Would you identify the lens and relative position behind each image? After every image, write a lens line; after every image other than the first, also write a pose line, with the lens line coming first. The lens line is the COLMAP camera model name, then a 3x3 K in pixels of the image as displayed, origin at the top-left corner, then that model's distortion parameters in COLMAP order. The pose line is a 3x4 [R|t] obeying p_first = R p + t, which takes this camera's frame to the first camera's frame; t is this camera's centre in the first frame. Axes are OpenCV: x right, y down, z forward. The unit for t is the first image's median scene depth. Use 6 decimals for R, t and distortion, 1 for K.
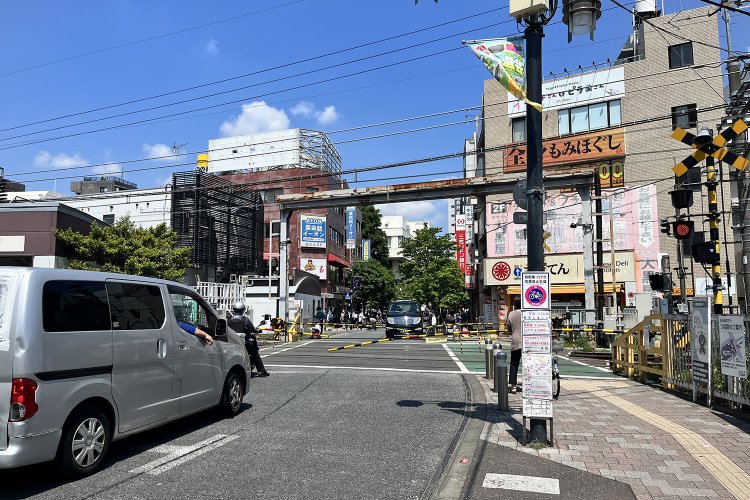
lens RADIAL K [[585.1, 0, 375.0], [0, 585.1, 250.0], [0, 0, 1]] dist [0.062127, -0.095528]
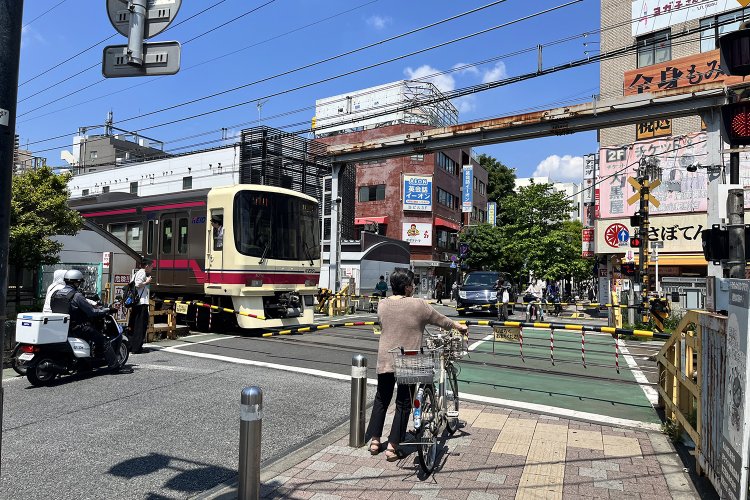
lens RADIAL K [[585.1, 0, 375.0], [0, 585.1, 250.0], [0, 0, 1]] dist [0.062127, -0.095528]
pose [[0.963025, 0.008312, -0.269282, 0.109423], [0.006498, 0.998517, 0.054060, 0.009999], [0.269332, -0.053811, 0.961543, 0.144861]]
